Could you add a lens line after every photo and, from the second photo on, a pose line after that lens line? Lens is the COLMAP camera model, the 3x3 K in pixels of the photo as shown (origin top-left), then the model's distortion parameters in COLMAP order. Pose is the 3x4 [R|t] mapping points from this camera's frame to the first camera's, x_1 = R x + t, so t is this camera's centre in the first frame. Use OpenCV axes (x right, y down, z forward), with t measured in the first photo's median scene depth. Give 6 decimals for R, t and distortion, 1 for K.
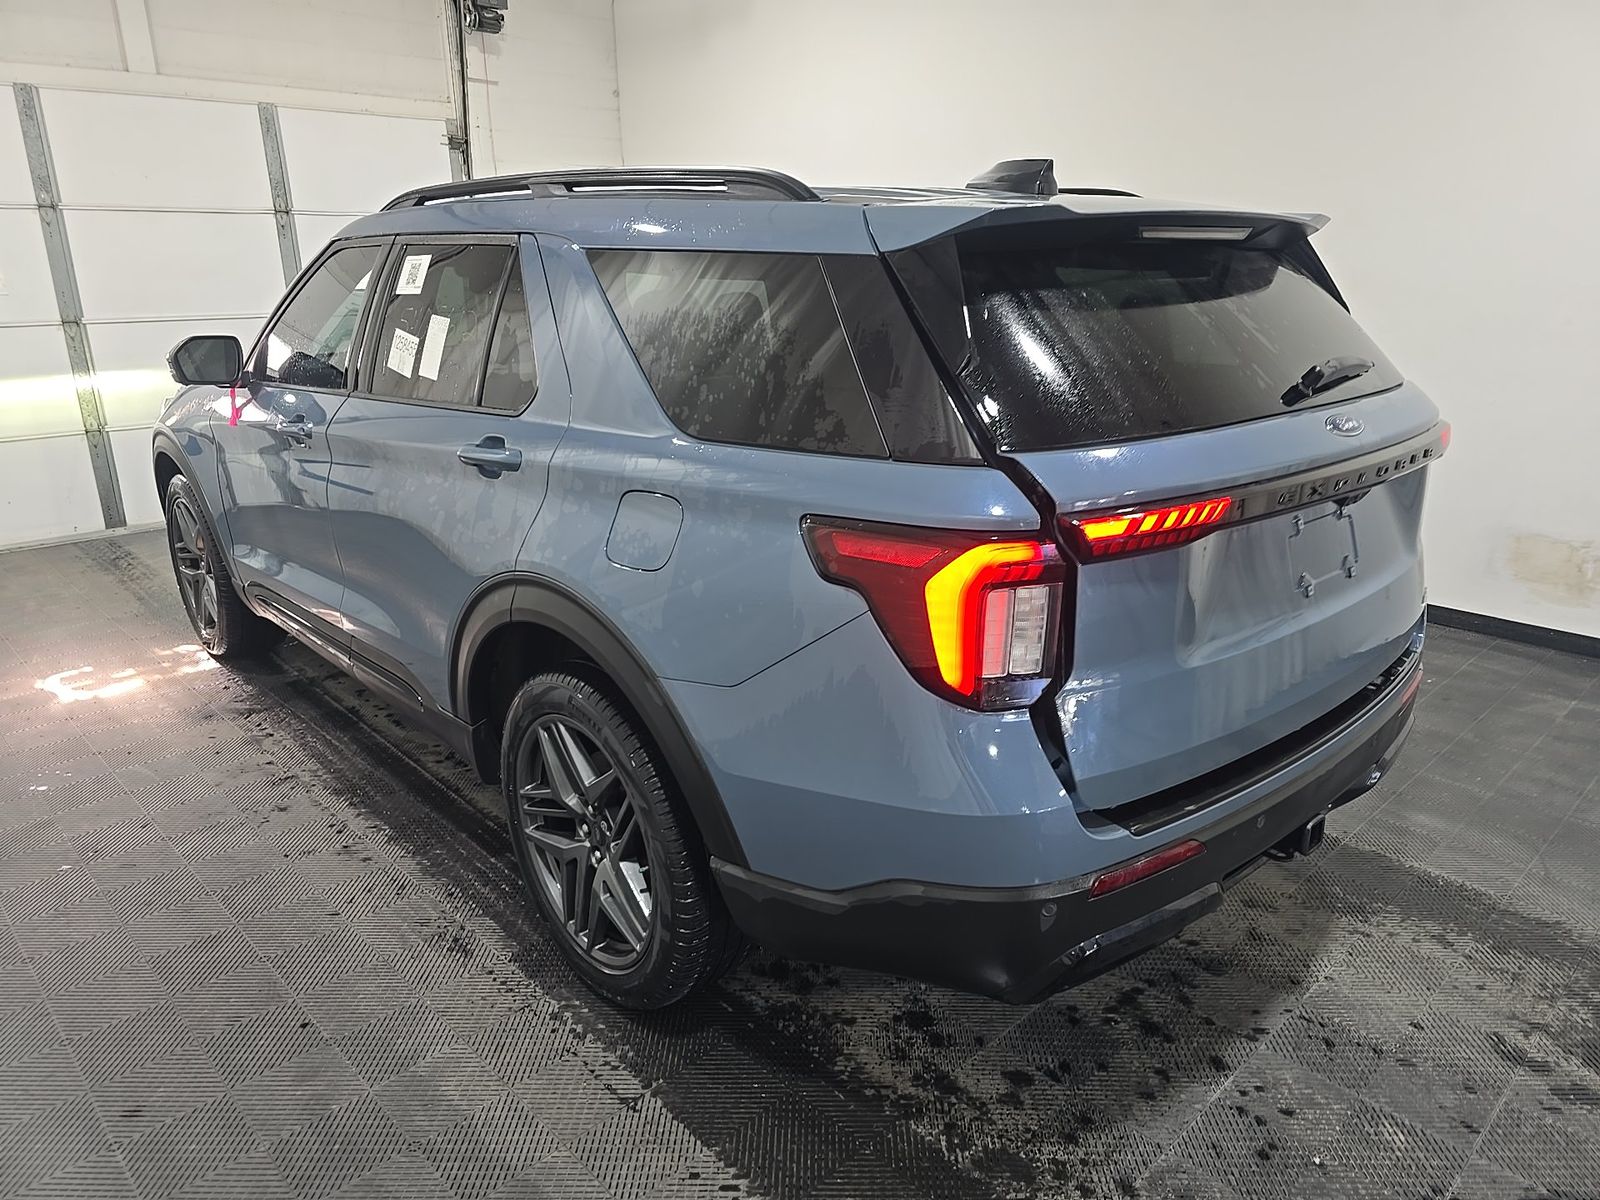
lens RADIAL K [[1074.7, 0, 801.8], [0, 1074.7, 636.3], [0, 0, 1]] dist [-0.002987, -0.001251]
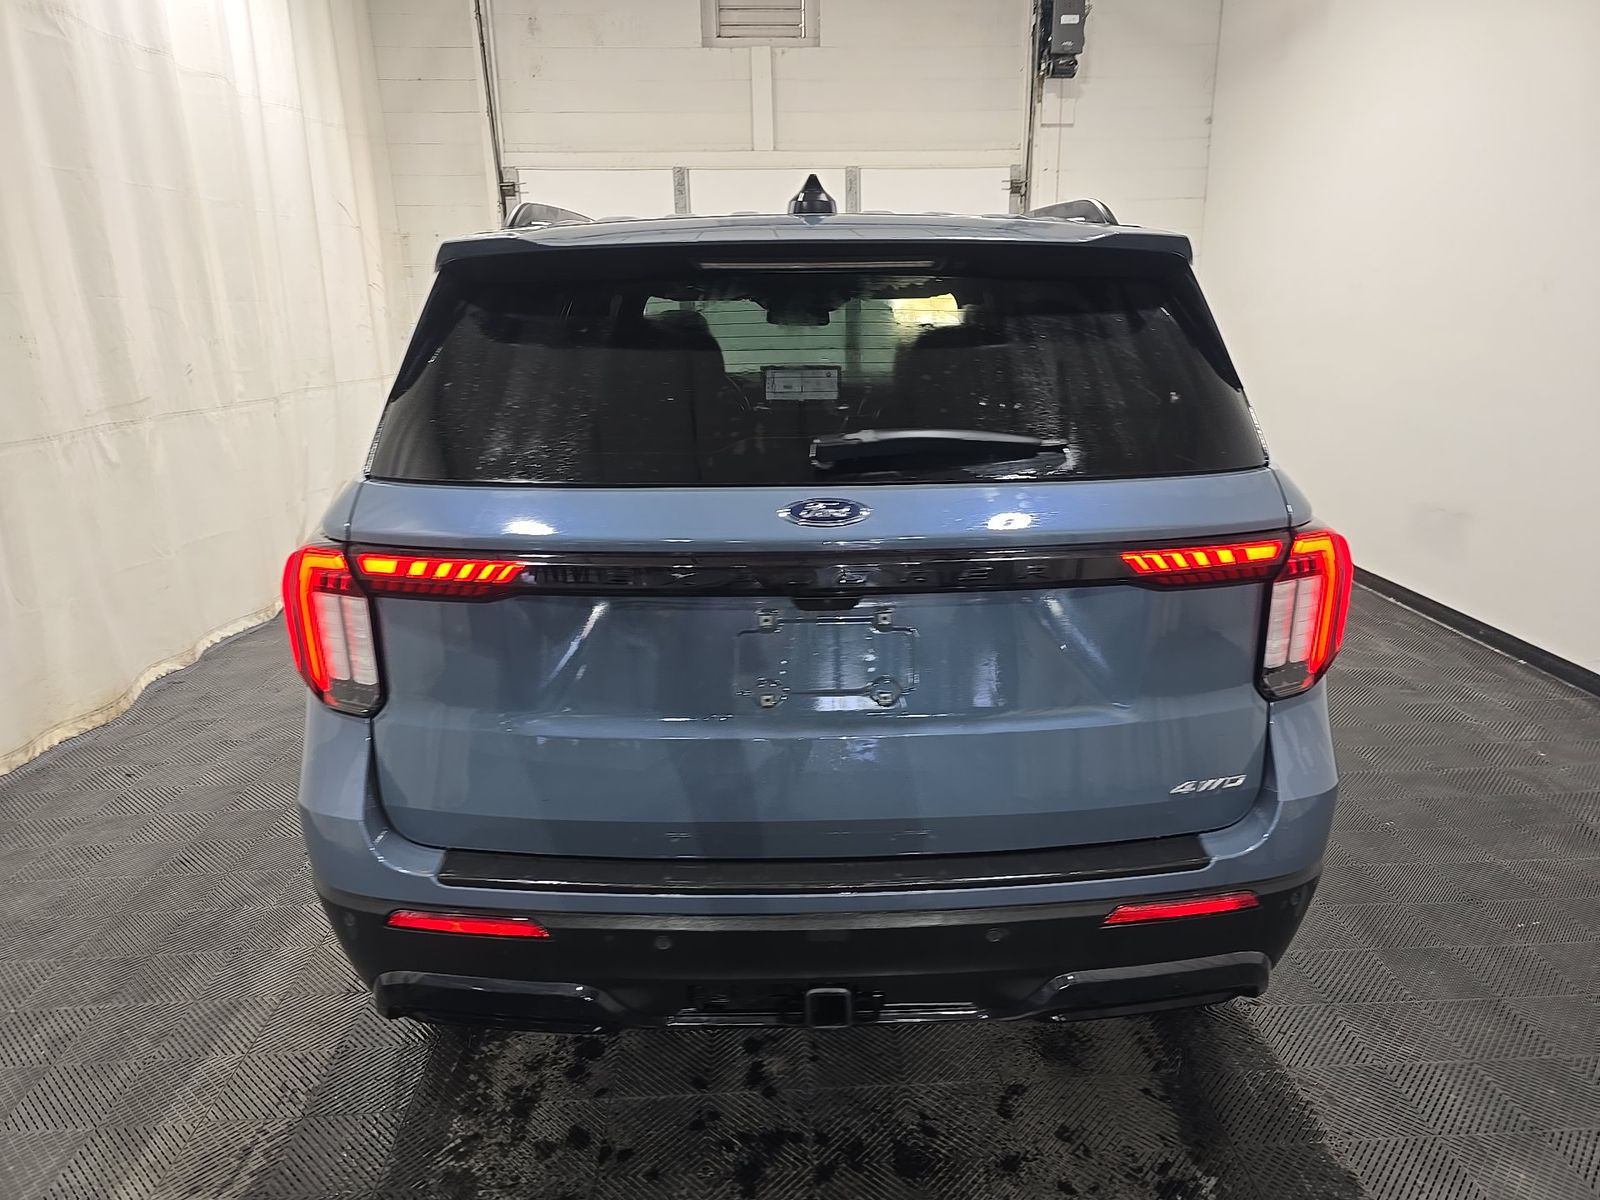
lens RADIAL K [[1079.9, 0, 815.2], [0, 1079.9, 597.1], [0, 0, 1]] dist [0.069352, -0.039858]
pose [[0.755674, 0.172993, -0.631688, 0.324599], [-0.211959, 0.977178, 0.014047, -0.044440], [0.619702, 0.123277, 0.775095, 0.109677]]
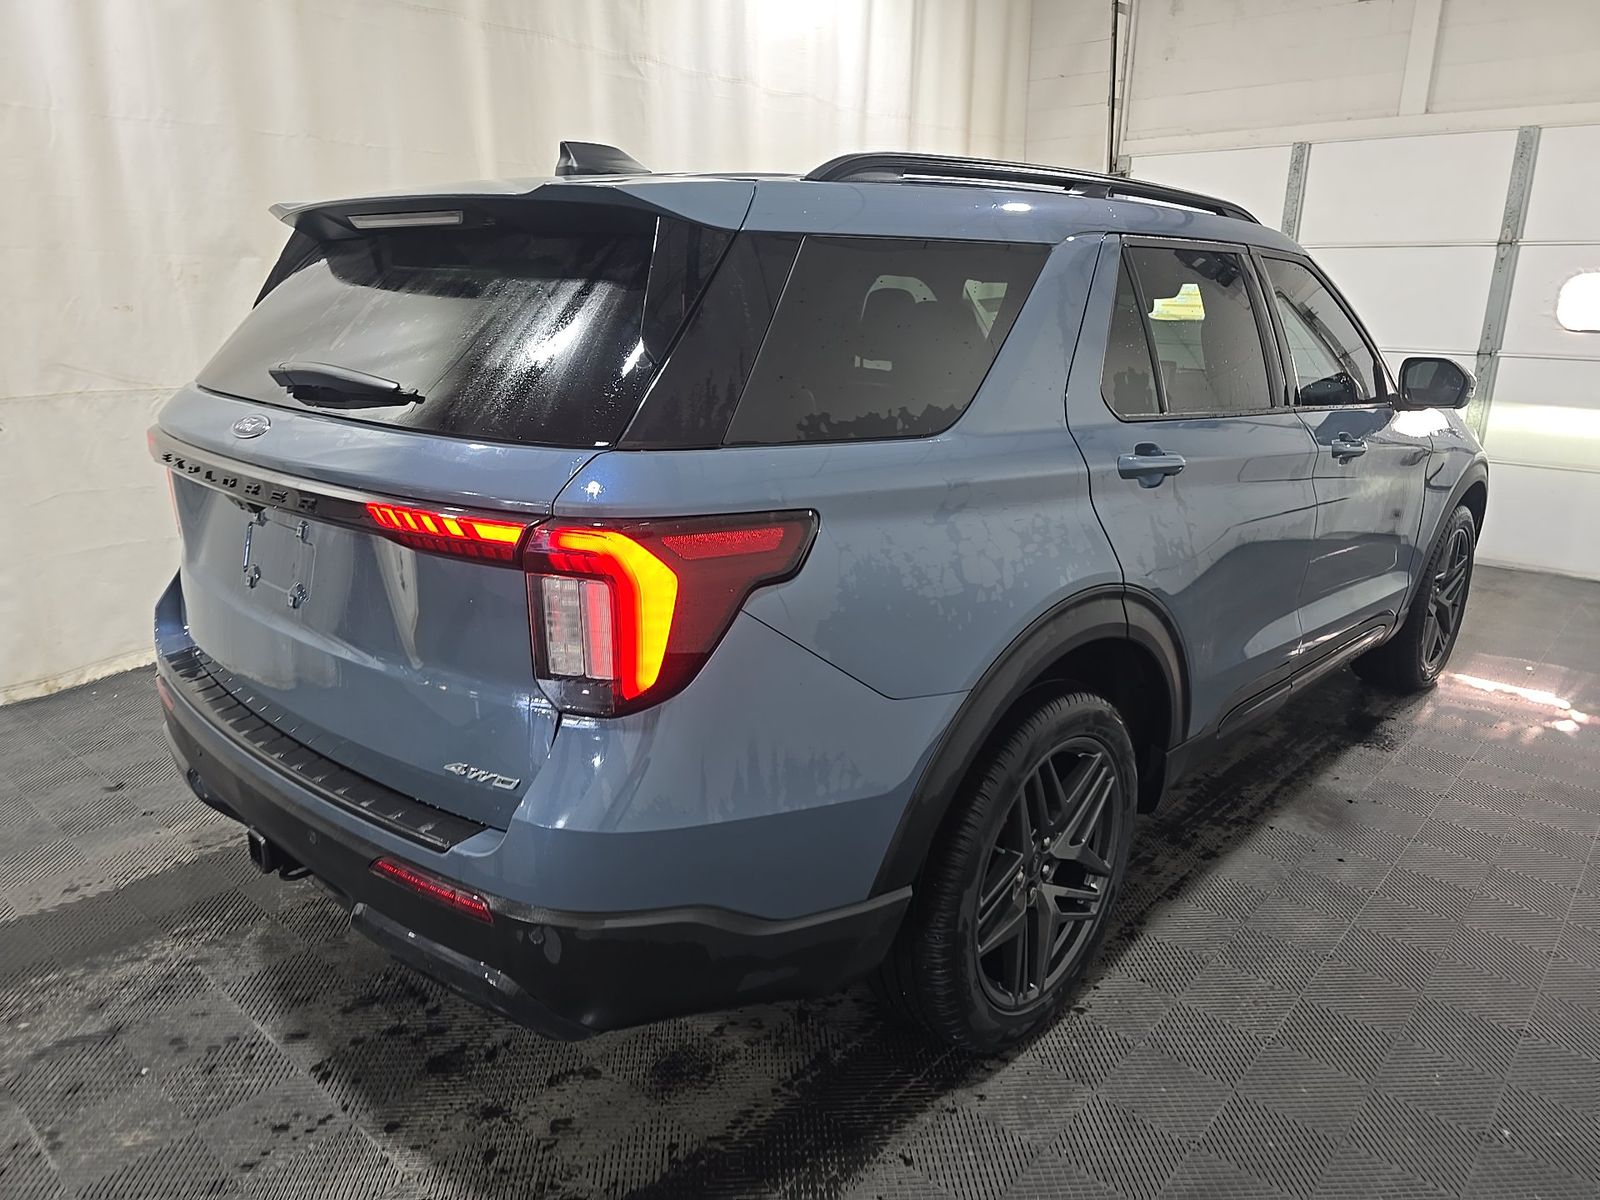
lens RADIAL K [[1079.9, 0, 815.2], [0, 1079.9, 597.1], [0, 0, 1]] dist [0.069352, -0.039858]
pose [[0.085752, 0.280706, -0.955955, 0.481908], [-0.355798, 0.904850, 0.233783, -0.146331], [0.930620, 0.320080, 0.177467, 0.417784]]
